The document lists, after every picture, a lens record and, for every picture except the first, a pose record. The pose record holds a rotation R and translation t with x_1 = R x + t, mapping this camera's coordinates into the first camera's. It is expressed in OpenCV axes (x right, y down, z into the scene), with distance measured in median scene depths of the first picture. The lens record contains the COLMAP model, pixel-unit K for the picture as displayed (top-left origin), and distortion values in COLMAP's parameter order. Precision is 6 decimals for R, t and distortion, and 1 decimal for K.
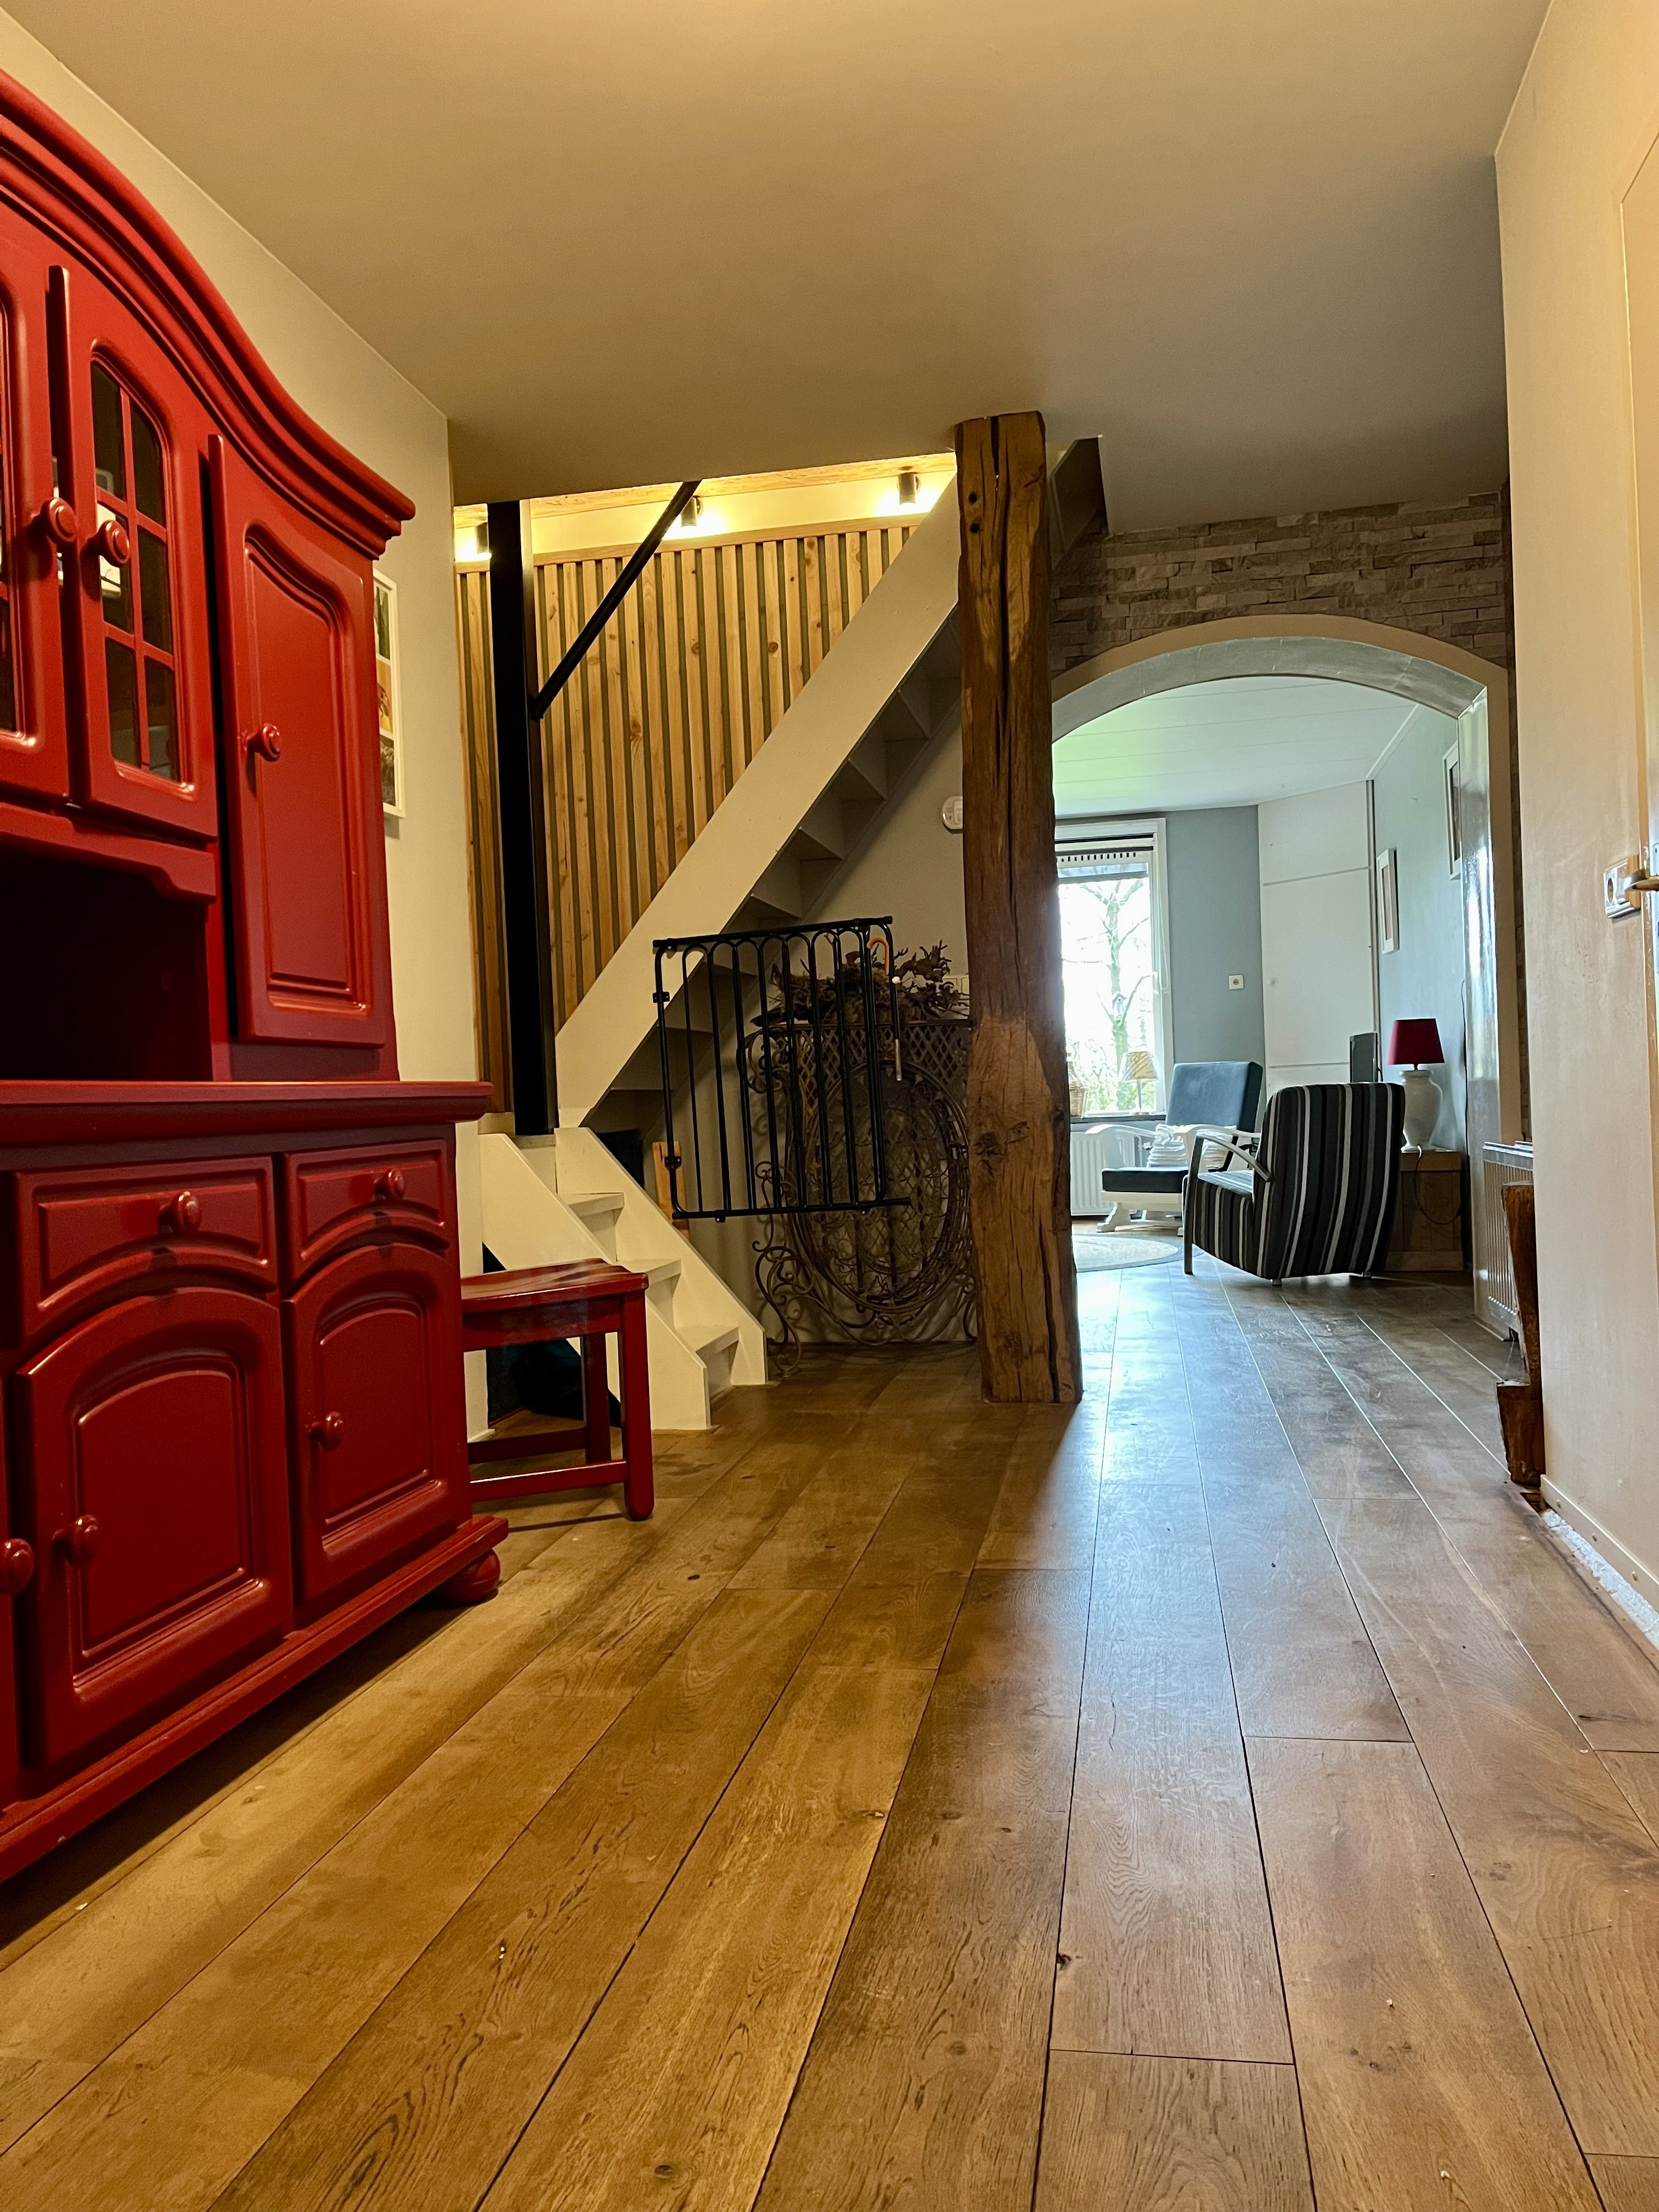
lens RADIAL K [[1678.5, 0, 829.5], [0, 1678.5, 1112.5], [0, 0, 1]] dist [0.013332, -0.000529]
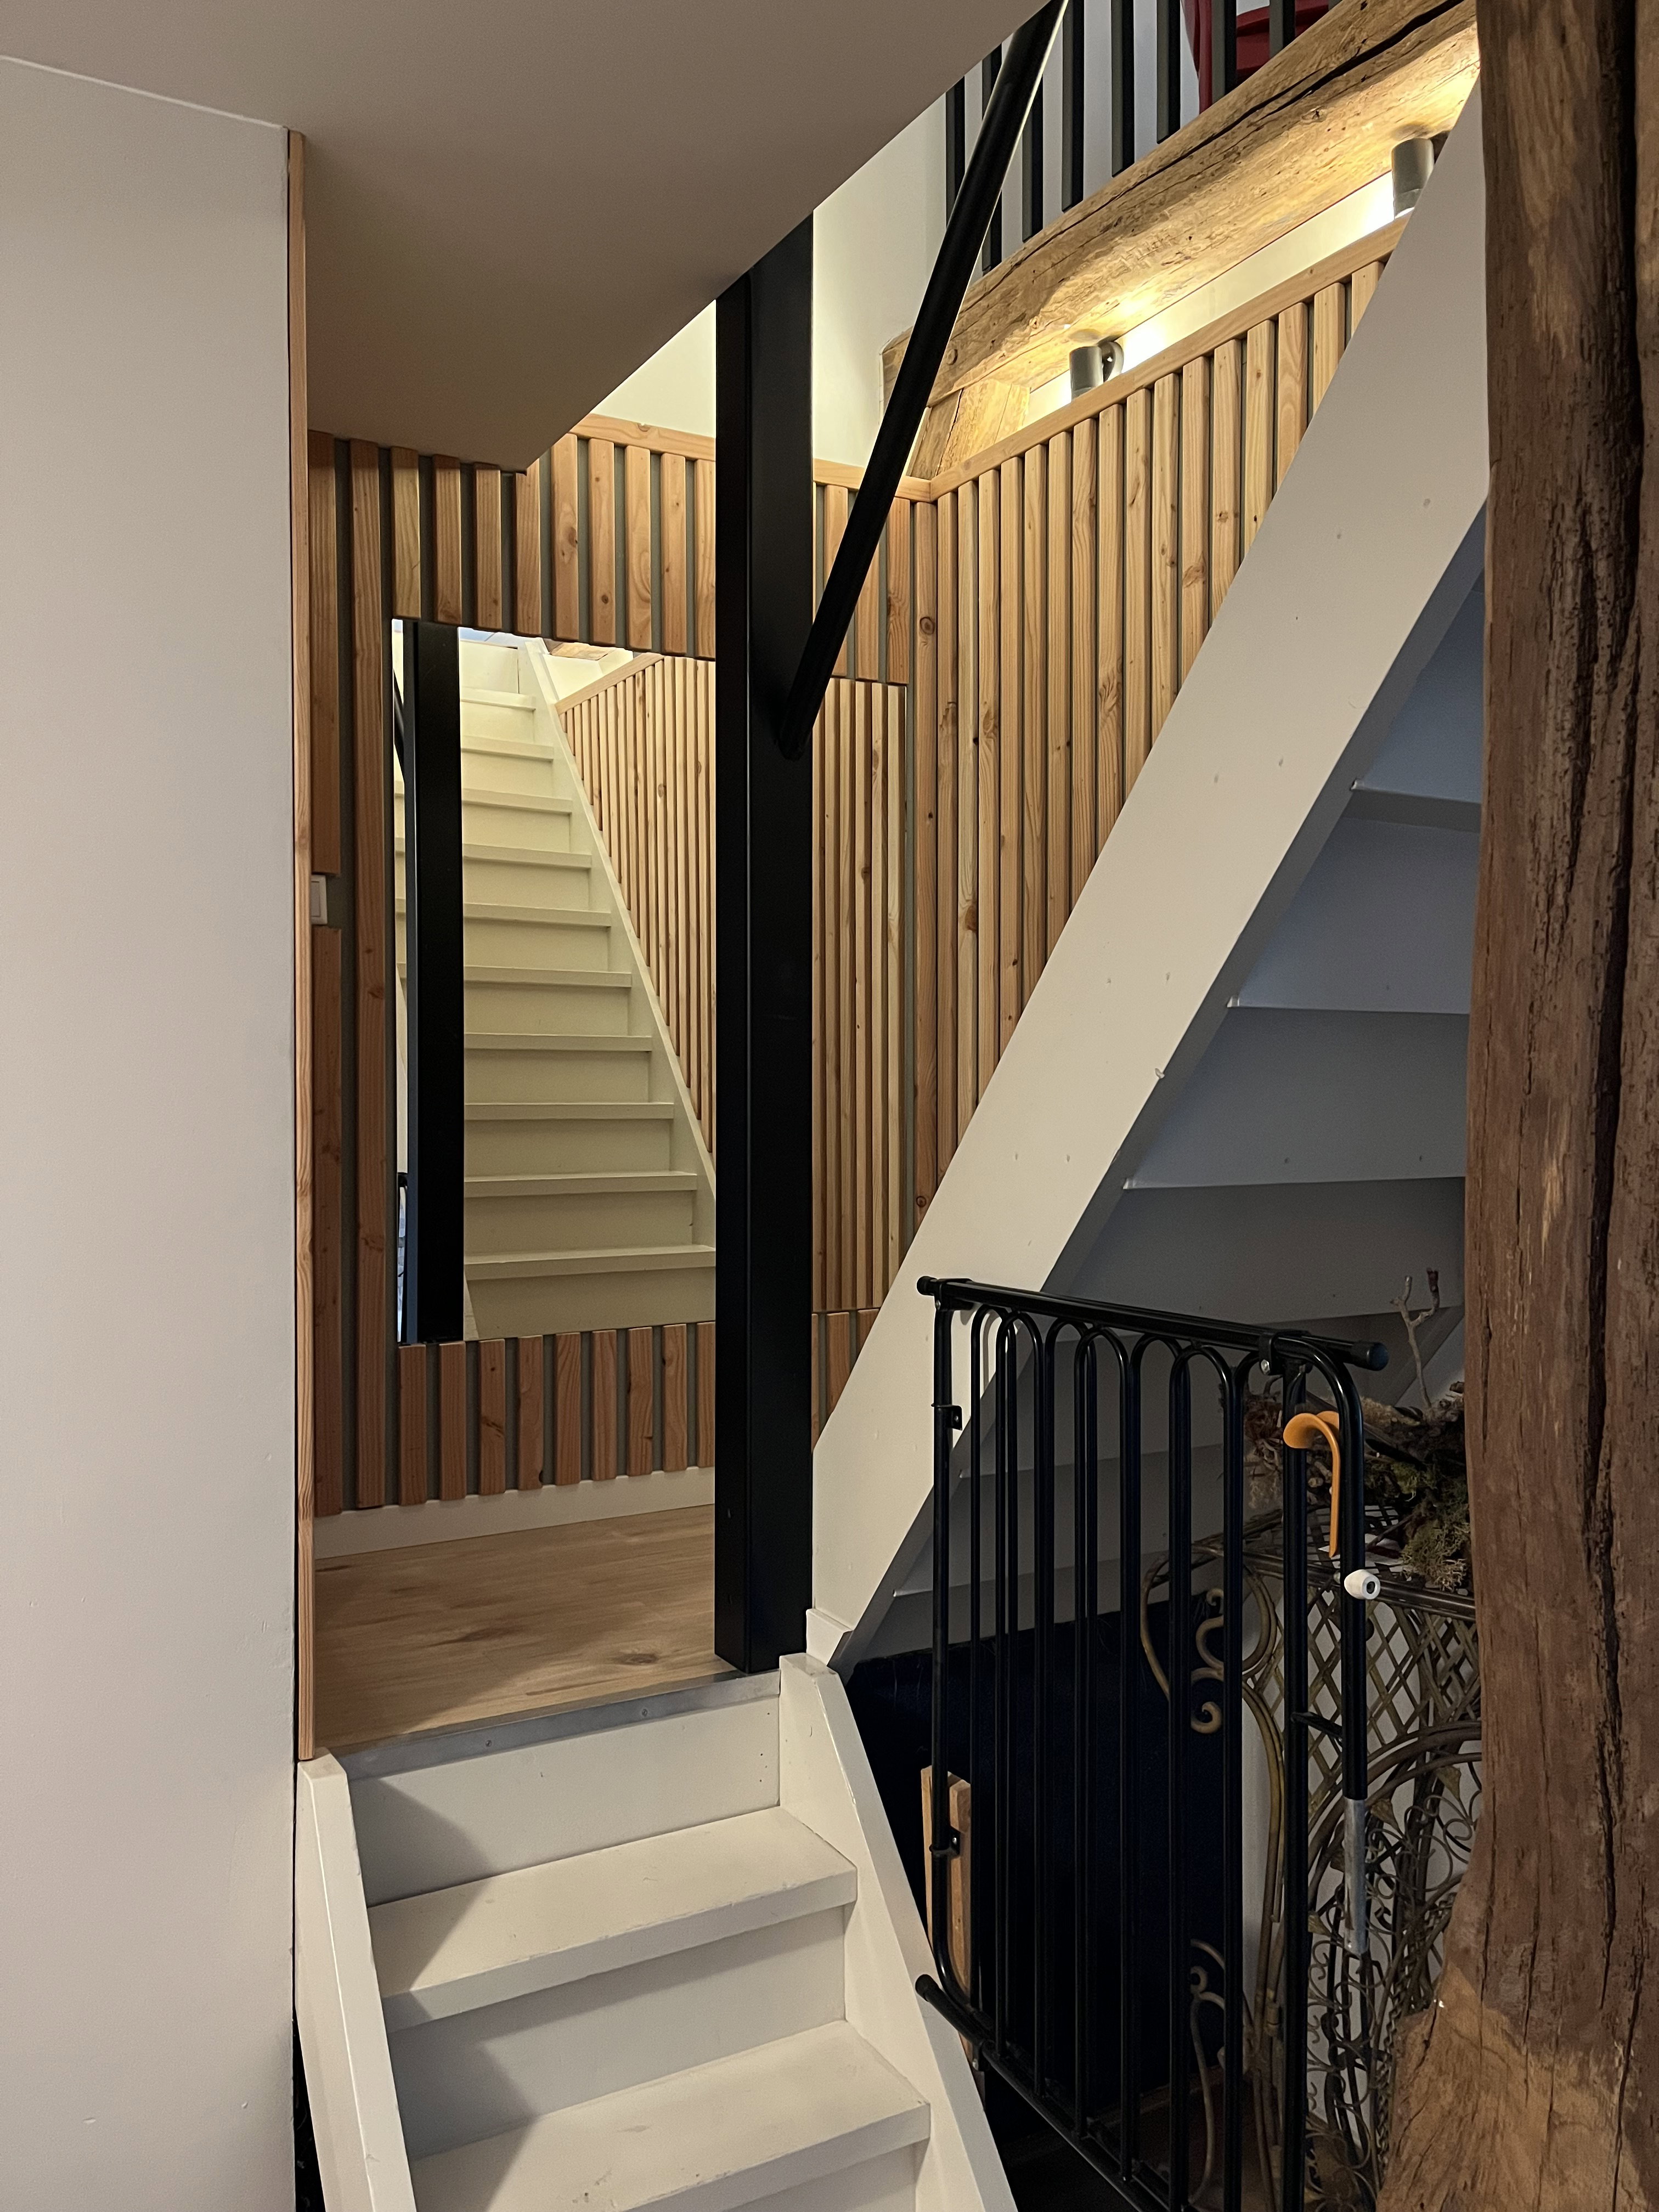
lens RADIAL K [[1678.5, 0, 826.4], [0, 1678.5, 1101.7], [0, 0, 1]] dist [0.013332, -0.000529]
pose [[0.662127, 0.052704, -0.747536, 0.174978], [-0.040451, 0.998583, 0.034575, -0.156530], [0.748299, 0.007345, 0.663321, 0.715198]]
